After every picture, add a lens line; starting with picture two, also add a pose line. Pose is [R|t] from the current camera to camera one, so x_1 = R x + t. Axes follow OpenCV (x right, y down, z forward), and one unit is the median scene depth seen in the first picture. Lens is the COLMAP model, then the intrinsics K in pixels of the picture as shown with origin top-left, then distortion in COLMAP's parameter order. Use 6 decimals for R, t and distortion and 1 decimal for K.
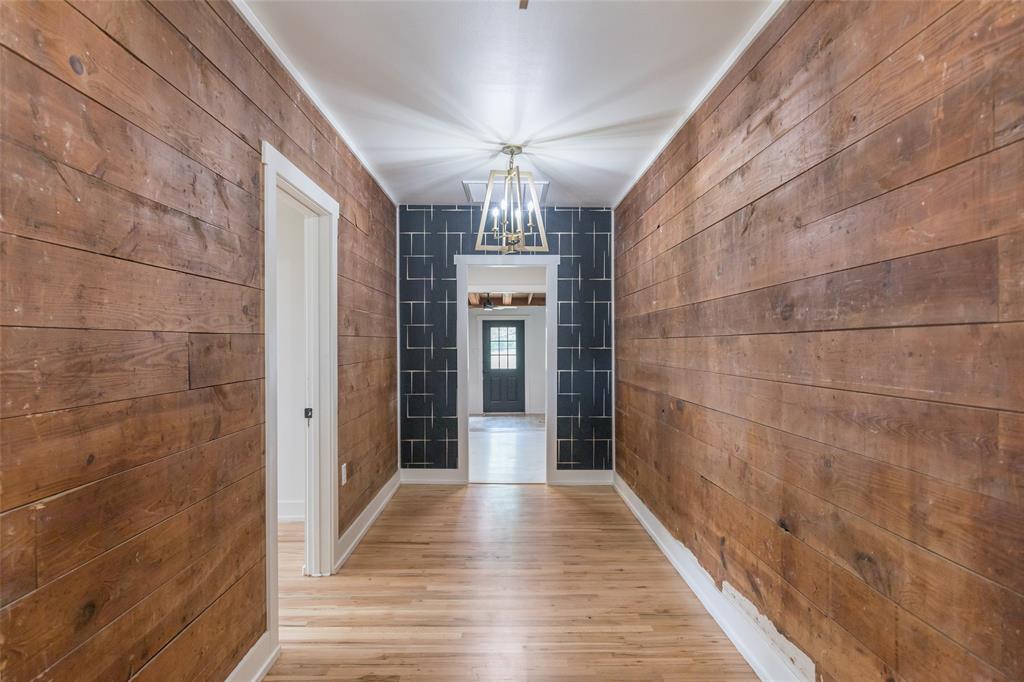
lens RADIAL K [[620.5, 0, 512.0], [0, 620.5, 341.0], [0, 0, 1]] dist [0.000022, -0.000009]
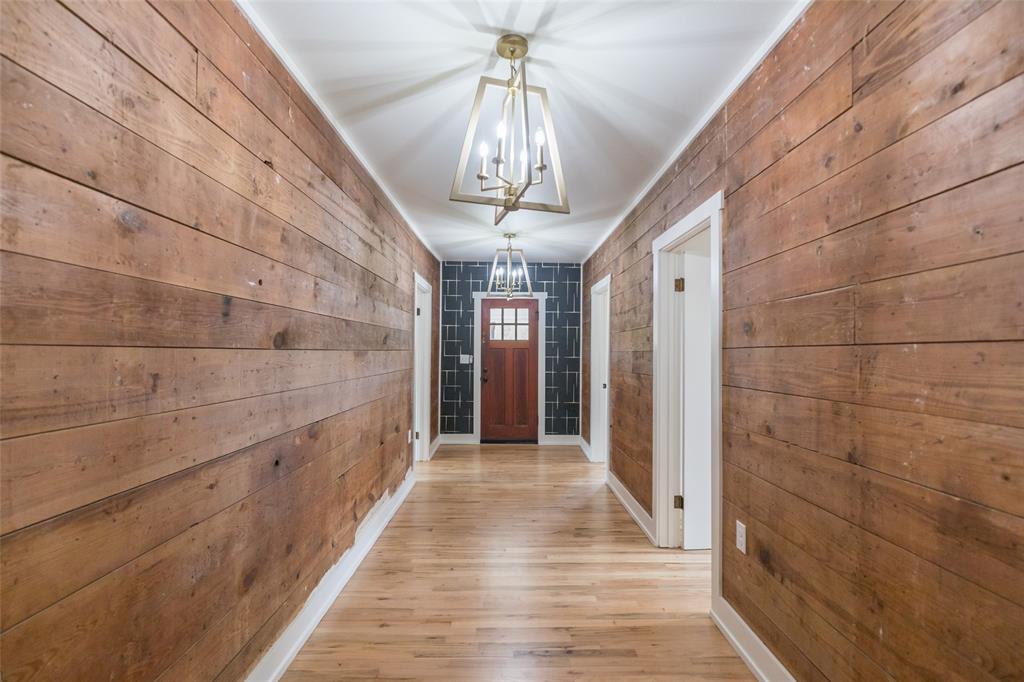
lens RADIAL K [[467.5, 0, 508.5], [0, 467.5, 353.1], [0, 0, 1]] dist [-0.000169, -0.000092]
pose [[-0.999923, -0.002514, 0.012112, -0.002413], [-0.002542, 0.999994, -0.002370, -0.000187], [-0.012106, -0.002401, -0.999924, 1.812205]]
